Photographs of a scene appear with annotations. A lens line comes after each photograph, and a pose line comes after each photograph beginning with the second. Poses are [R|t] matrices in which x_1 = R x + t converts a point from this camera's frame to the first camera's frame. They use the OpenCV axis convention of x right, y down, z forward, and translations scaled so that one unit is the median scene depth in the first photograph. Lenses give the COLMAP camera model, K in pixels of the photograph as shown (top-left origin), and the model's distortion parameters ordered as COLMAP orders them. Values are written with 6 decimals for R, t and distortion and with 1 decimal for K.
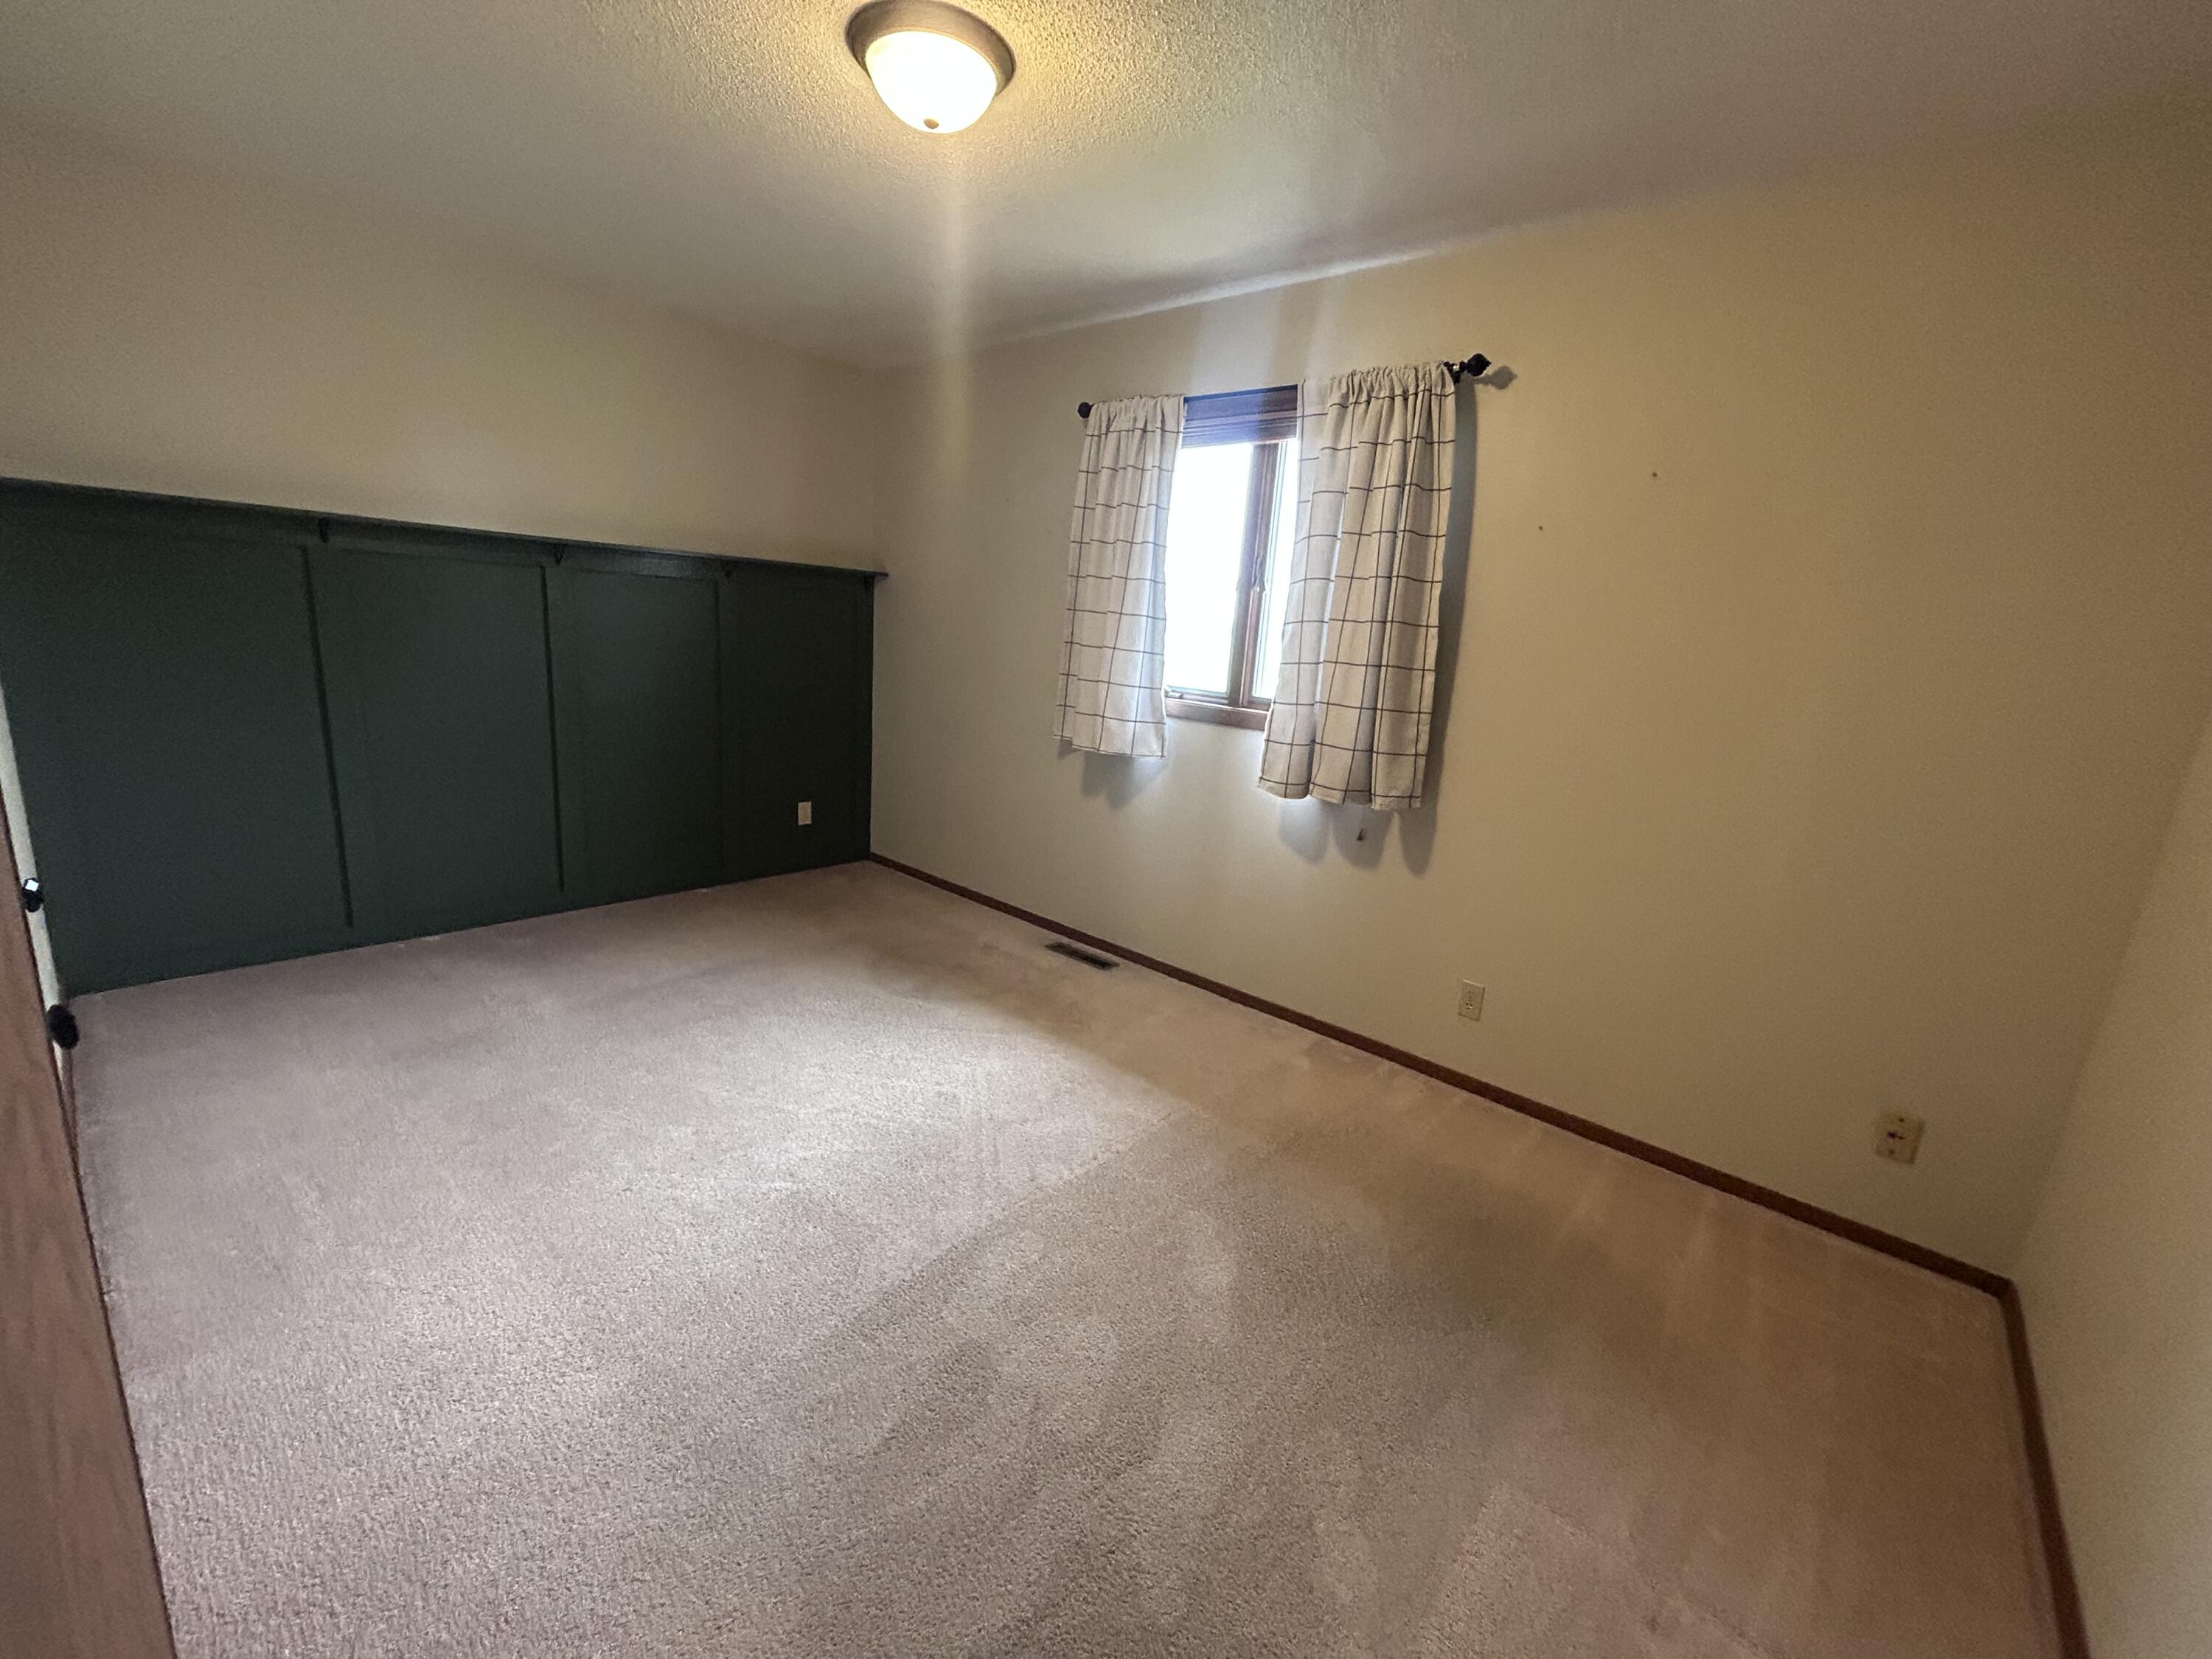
lens RADIAL K [[904.1, 0, 1106.3], [0, 904.1, 824.2], [0, 0, 1]] dist [-0.000426, -0.000215]
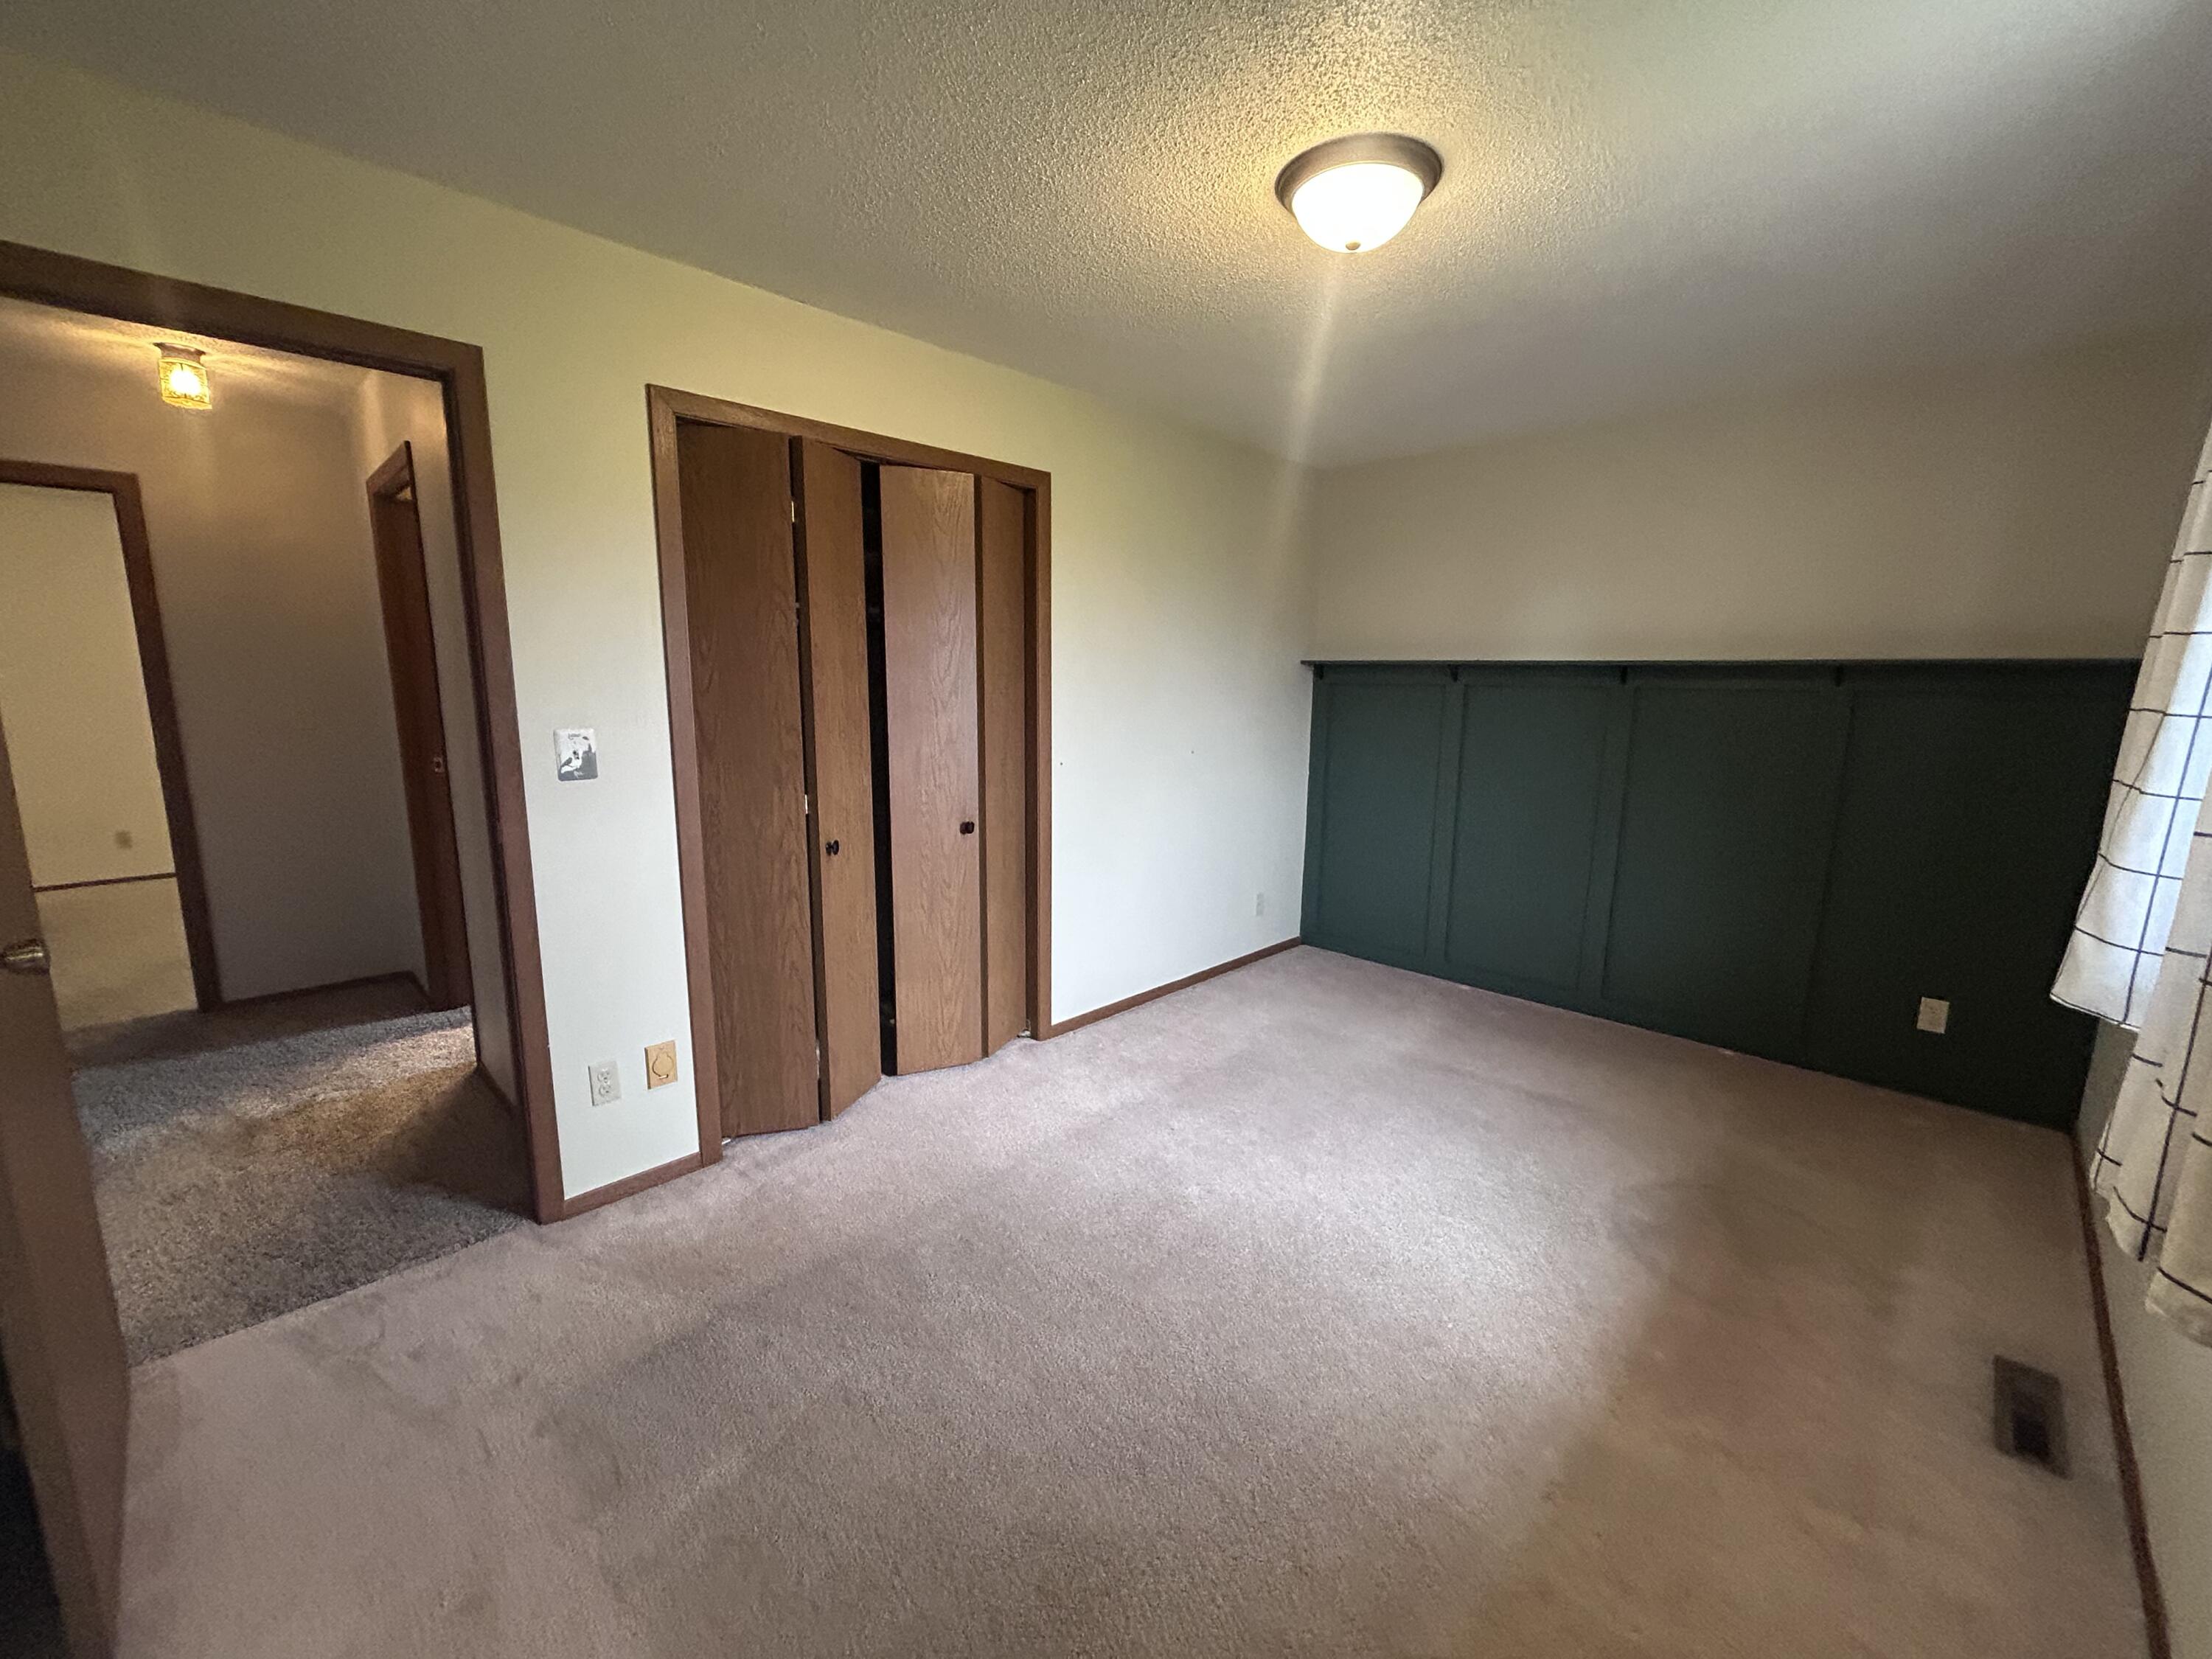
lens RADIAL K [[904.1, 0, 1106.3], [0, 904.1, 824.2], [0, 0, 1]] dist [-0.000426, -0.000215]
pose [[-0.051250, 0.094146, -0.994238, 0.493963], [-0.233531, 0.966816, 0.103587, -0.103667], [0.970998, 0.237494, -0.027564, 0.505395]]
